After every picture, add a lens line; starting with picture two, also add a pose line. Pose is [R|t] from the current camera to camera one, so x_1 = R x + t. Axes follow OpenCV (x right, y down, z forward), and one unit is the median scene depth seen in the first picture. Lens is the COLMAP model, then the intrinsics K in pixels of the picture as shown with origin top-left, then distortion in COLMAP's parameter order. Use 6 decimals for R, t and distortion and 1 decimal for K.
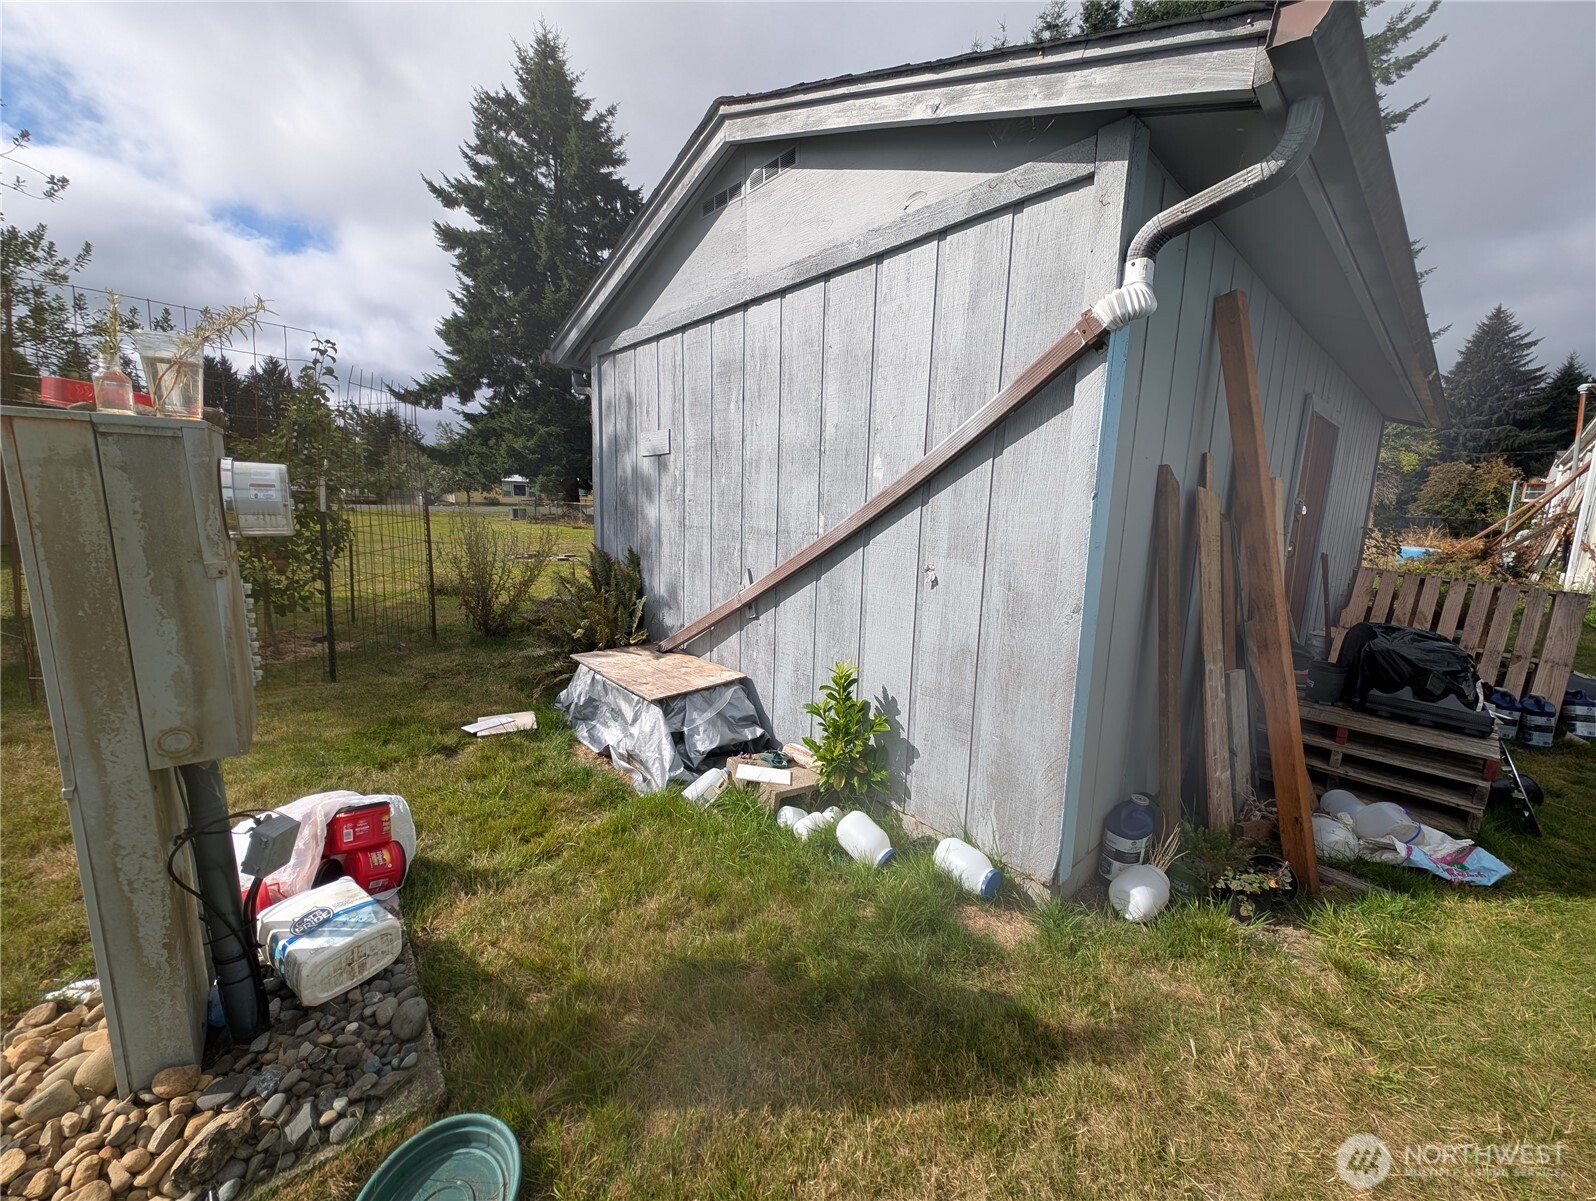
lens RADIAL K [[602.1, 0, 798.0], [0, 602.1, 600.5], [0, 0, 1]] dist [-0.000229, 0.000160]
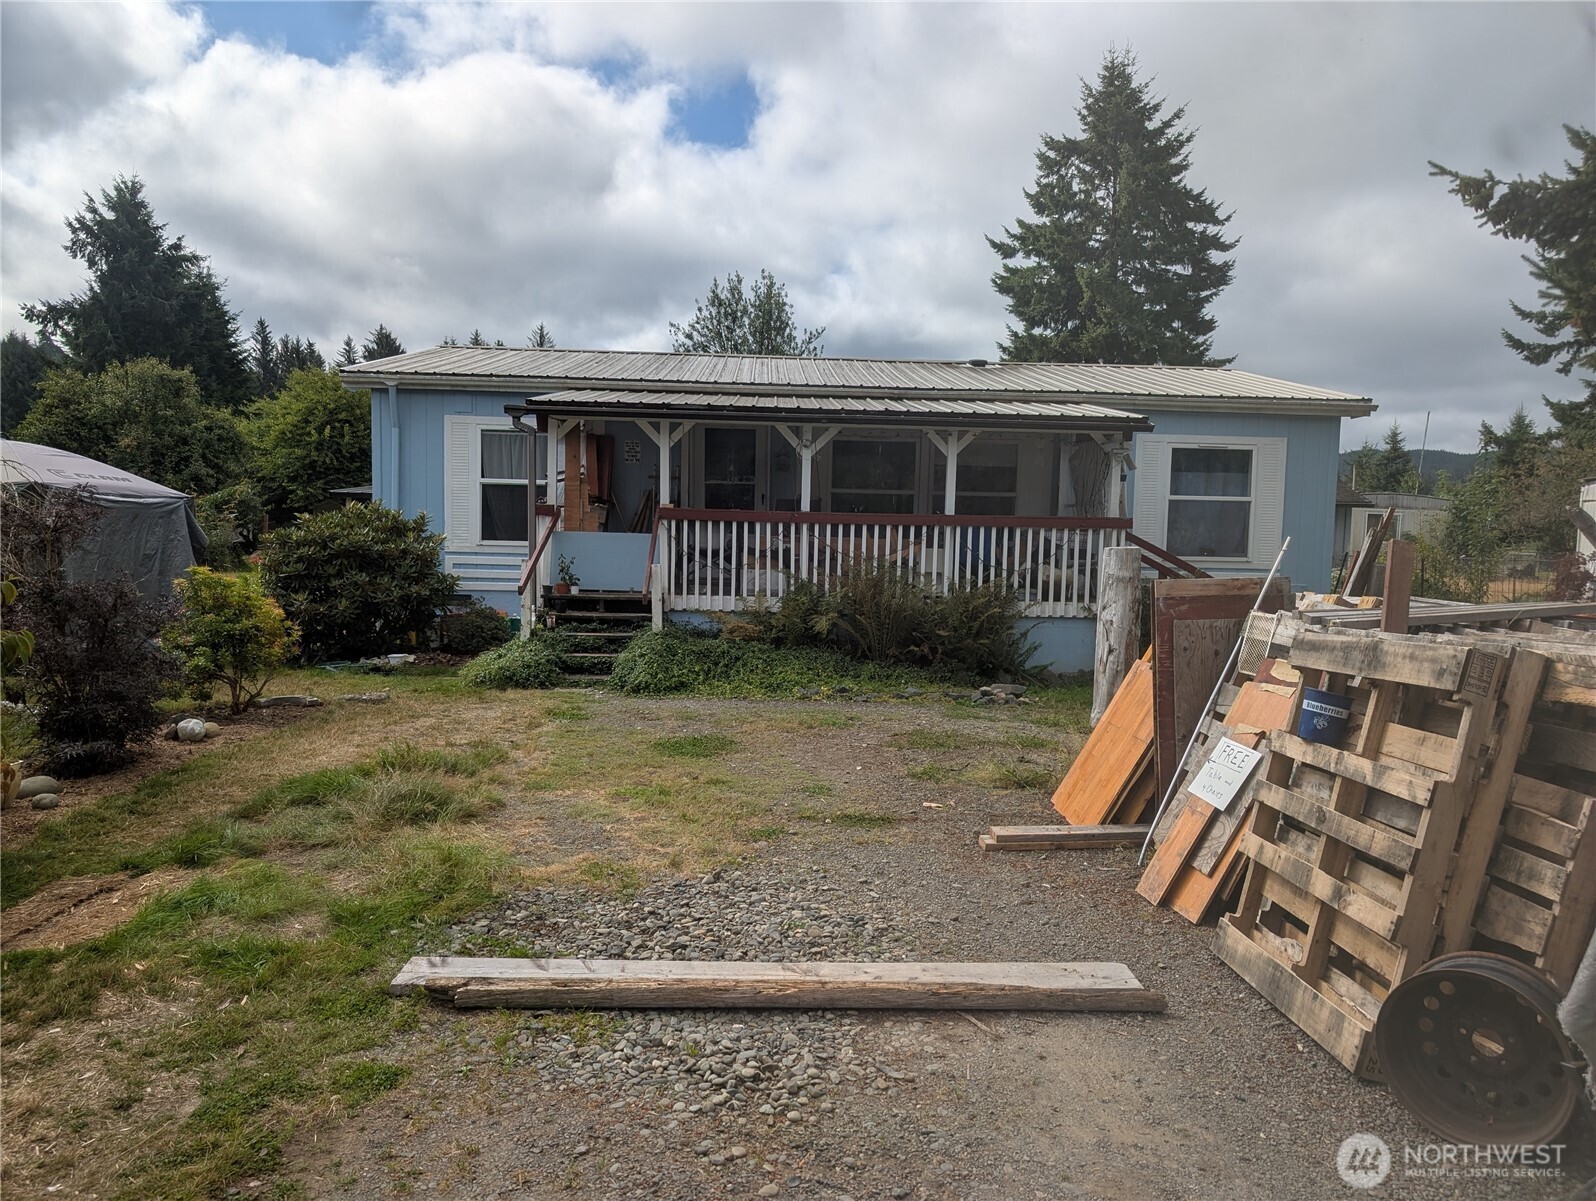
lens RADIAL K [[1132.1, 0, 824.2], [0, 1132.1, 629.3], [0, 0, 1]] dist [0.022229, -0.002325]
pose [[0.770641, 0.041745, -0.635900, 0.412307], [-0.104442, 0.992633, -0.061410, 0.116501], [0.628652, 0.113740, 0.769324, -0.577123]]
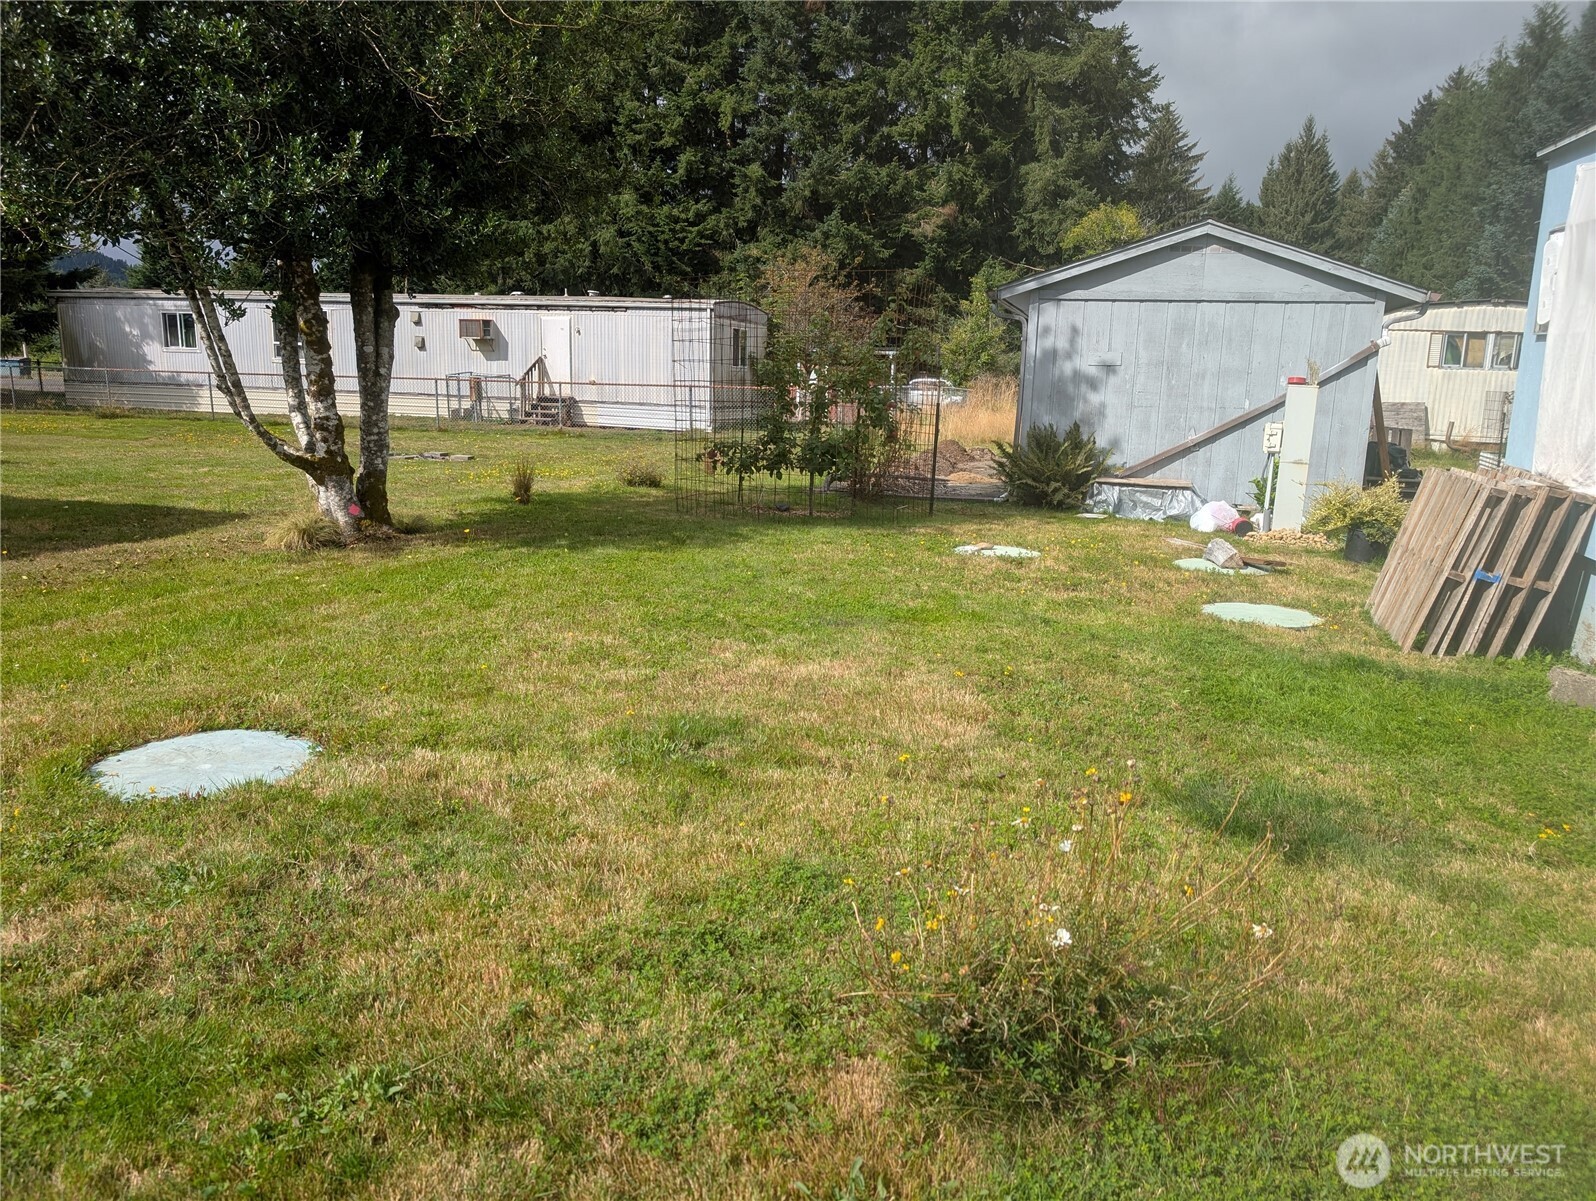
lens RADIAL K [[1141.1, 0, 834.5], [0, 1141.1, 600.8], [0, 0, 1]] dist [-0.027453, 0.079469]
pose [[0.836664, -0.116434, 0.535198, -0.324727], [0.086794, 0.992981, 0.080342, 0.011800], [-0.540797, -0.020768, 0.840897, -0.160294]]
